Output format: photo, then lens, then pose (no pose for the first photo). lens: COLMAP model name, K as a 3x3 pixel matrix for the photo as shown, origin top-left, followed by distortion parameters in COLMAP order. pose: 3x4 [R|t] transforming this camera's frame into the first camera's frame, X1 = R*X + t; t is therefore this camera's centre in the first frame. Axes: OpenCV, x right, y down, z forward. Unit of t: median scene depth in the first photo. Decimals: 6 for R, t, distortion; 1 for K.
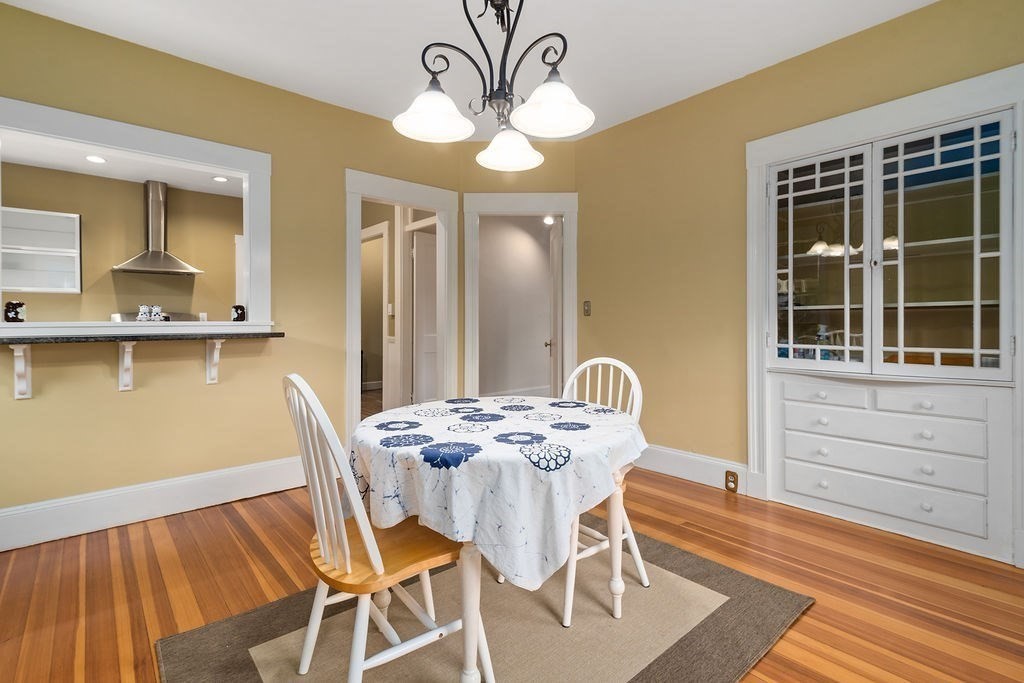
lens RADIAL K [[484.2, 0, 506.7], [0, 484.2, 320.4], [0, 0, 1]] dist [0.015053, -0.004700]
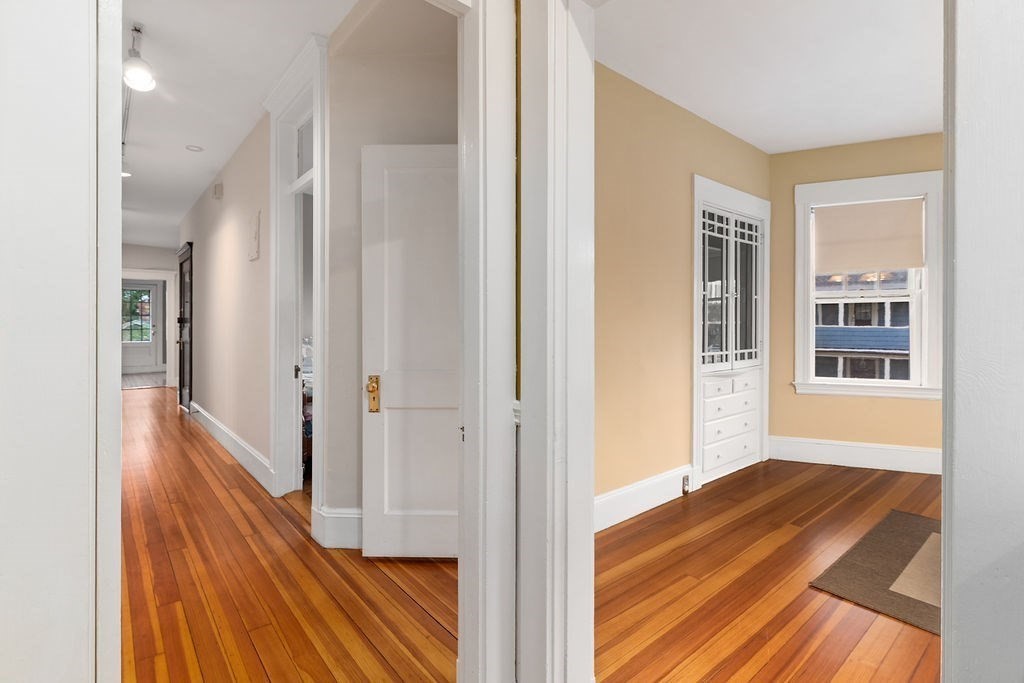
lens RADIAL K [[484.2, 0, 497.2], [0, 484.2, 326.2], [0, 0, 1]] dist [0.015053, -0.004700]
pose [[0.010219, -0.001161, 0.999947, -0.743452], [-0.004488, 0.999989, 0.001207, -0.020050], [-0.999938, -0.004501, 0.010214, 1.718909]]
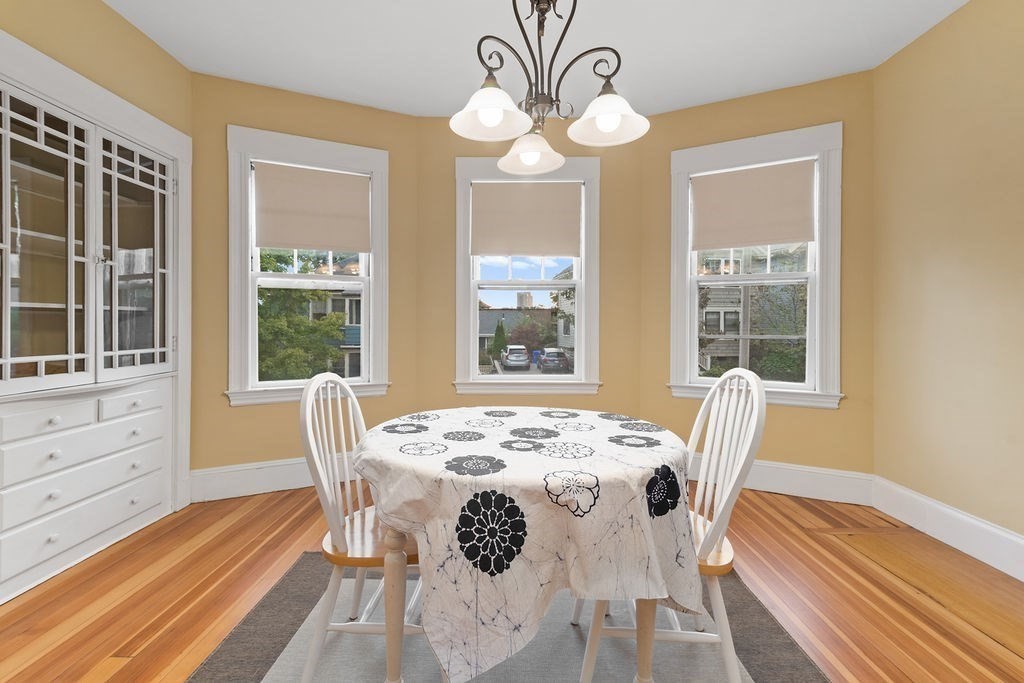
lens RADIAL K [[484.2, 0, 499.8], [0, 484.2, 329.2], [0, 0, 1]] dist [0.015053, -0.004700]
pose [[-0.744174, -0.003490, 0.667976, -0.408505], [-0.001779, 0.999993, 0.003244, 0.006627], [-0.667983, 0.001226, -0.744175, 1.185625]]
